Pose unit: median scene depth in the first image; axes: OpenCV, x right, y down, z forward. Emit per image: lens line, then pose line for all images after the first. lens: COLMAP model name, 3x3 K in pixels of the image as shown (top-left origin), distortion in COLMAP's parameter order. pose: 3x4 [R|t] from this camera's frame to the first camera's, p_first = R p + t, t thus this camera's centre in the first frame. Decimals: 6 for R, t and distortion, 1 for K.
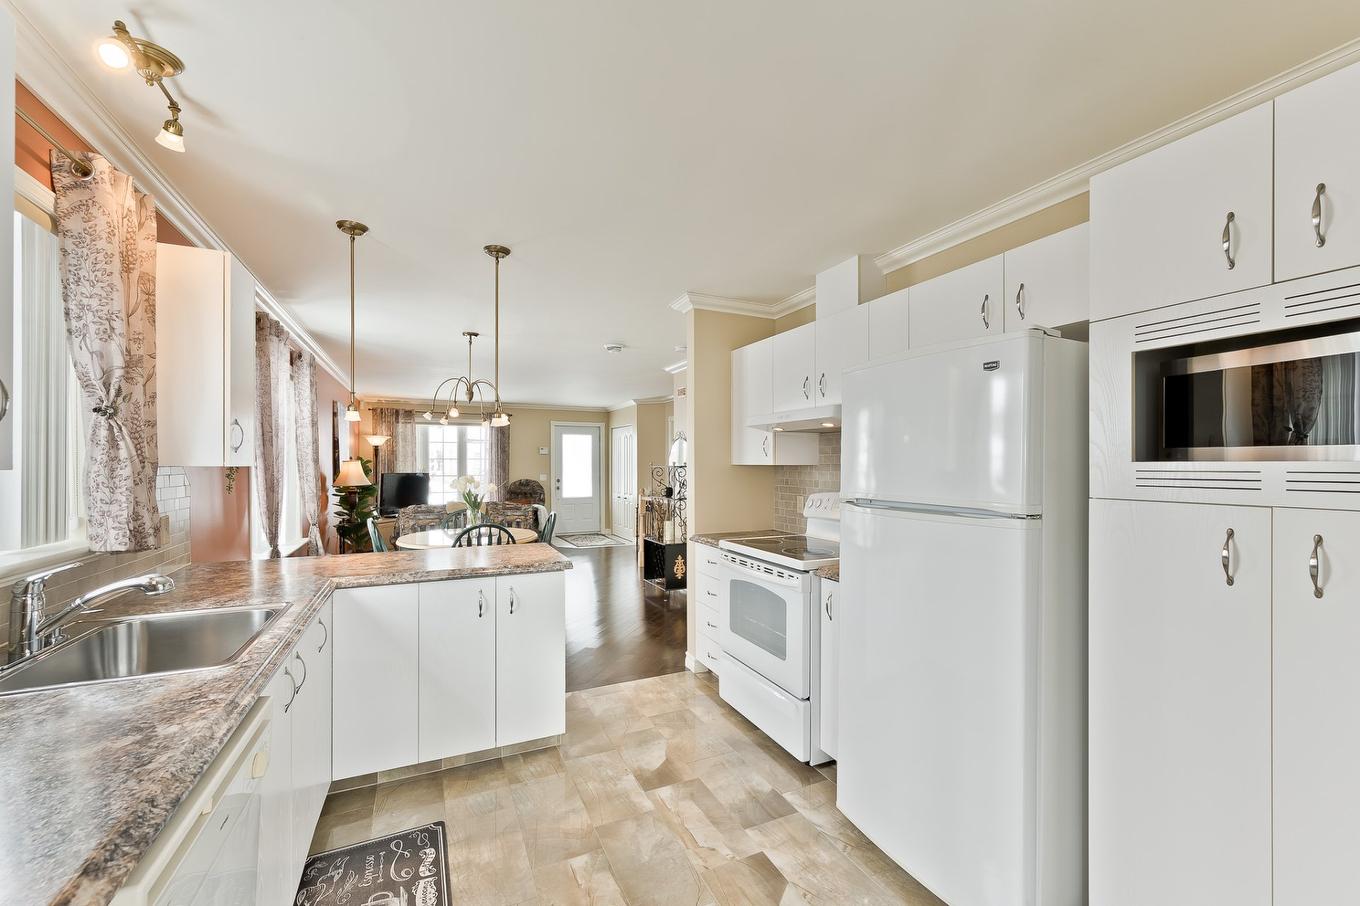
lens RADIAL K [[550.3, 0, 686.9], [0, 550.3, 463.8], [0, 0, 1]] dist [-0.001467, 0.000110]
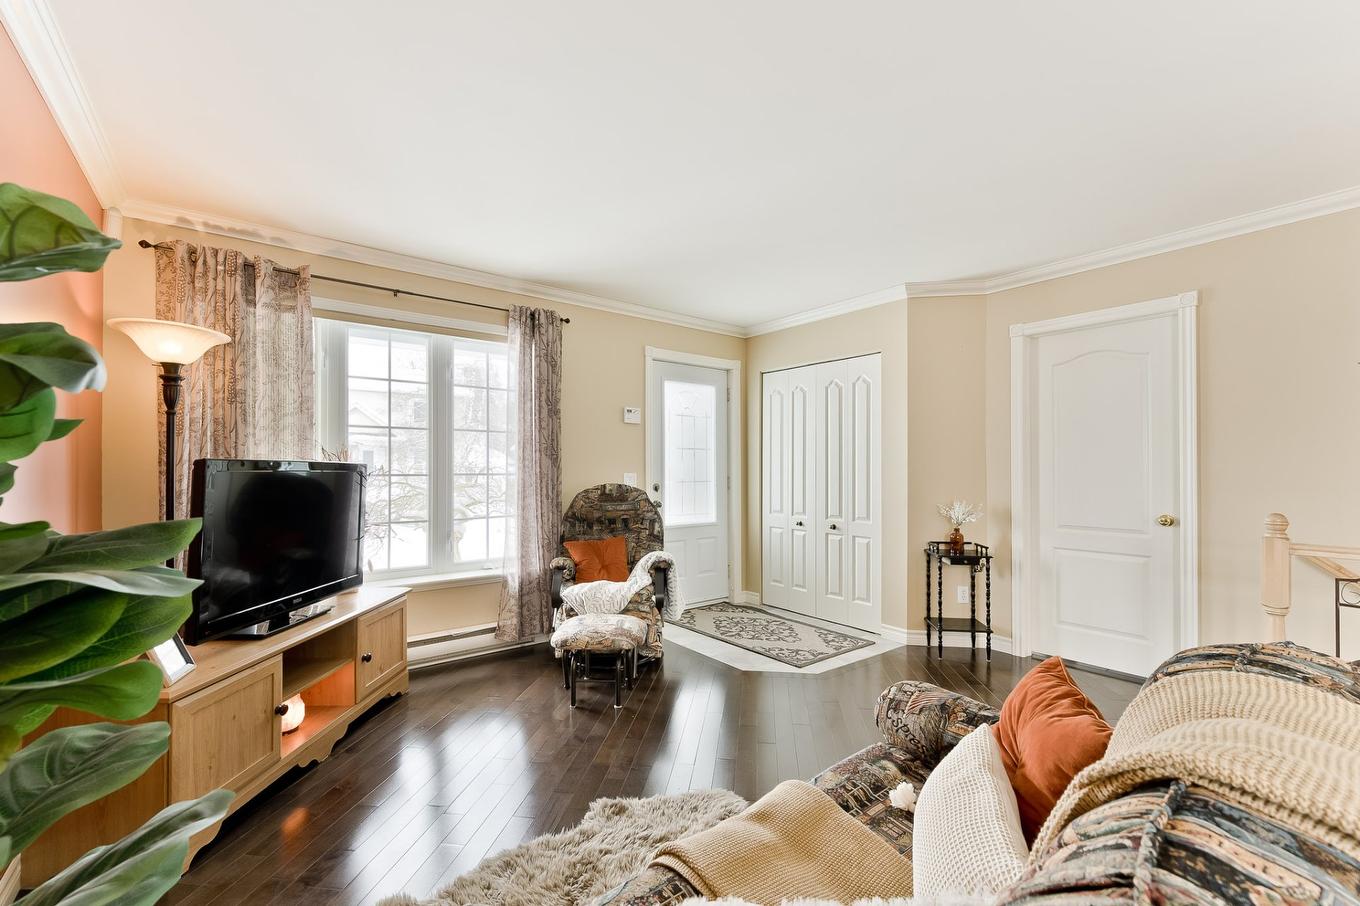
lens RADIAL K [[551.3, 0, 646.5], [0, 551.3, 465.6], [0, 0, 1]] dist [0.002713, 0.000237]
pose [[0.981770, 0.003066, 0.190047, -1.343428], [-0.001740, 0.999973, -0.007141, 0.069458], [-0.190064, 0.006680, 0.981749, 2.396076]]
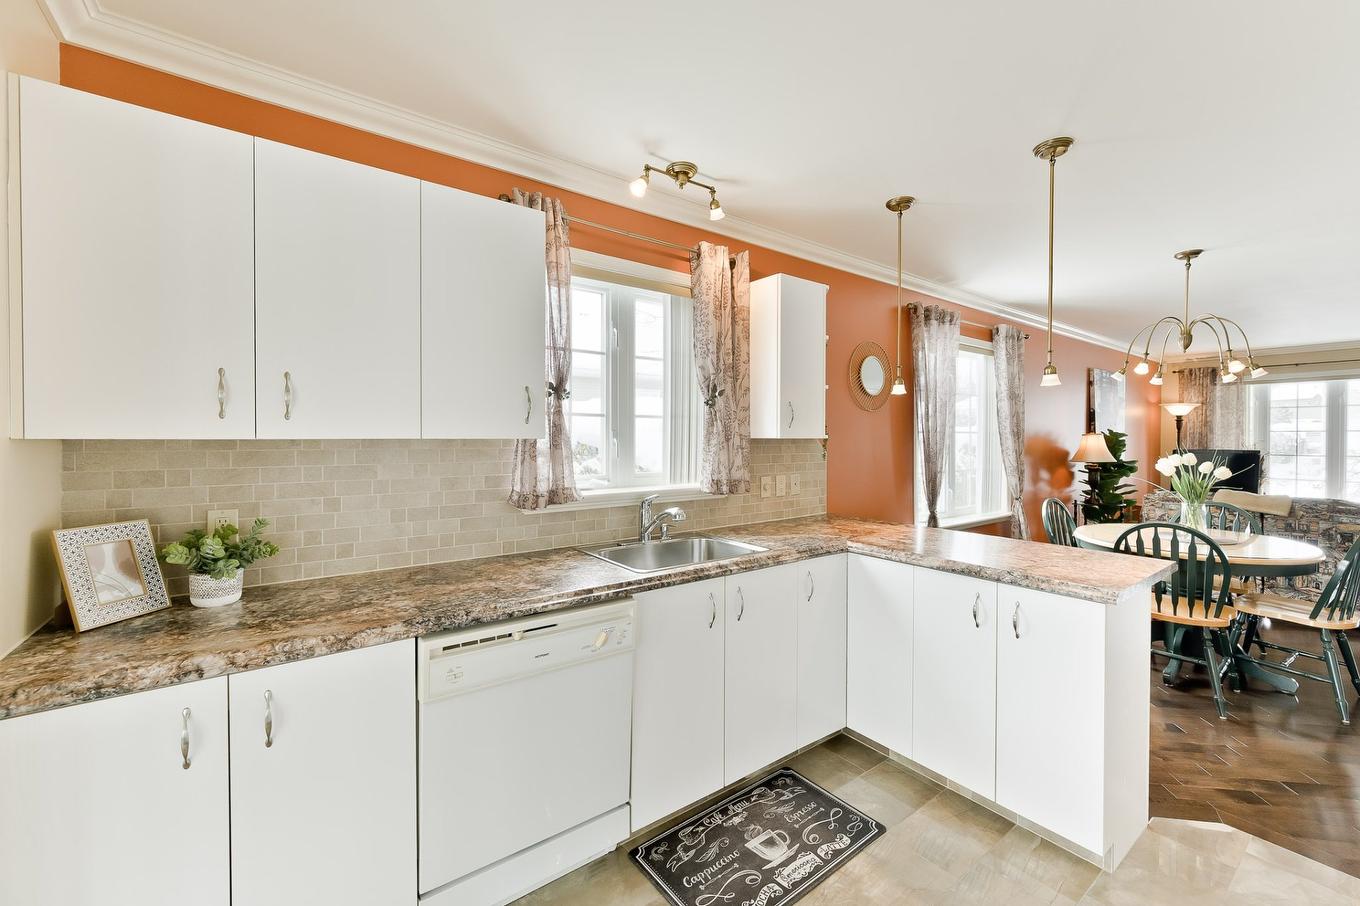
lens RADIAL K [[550.3, 0, 683.4], [0, 550.3, 442.9], [0, 0, 1]] dist [-0.001467, 0.000110]
pose [[0.201584, 0.009535, -0.979425, 0.306857], [-0.001425, 0.999954, 0.009442, 0.002393], [0.979470, -0.000507, 0.201589, 0.398883]]
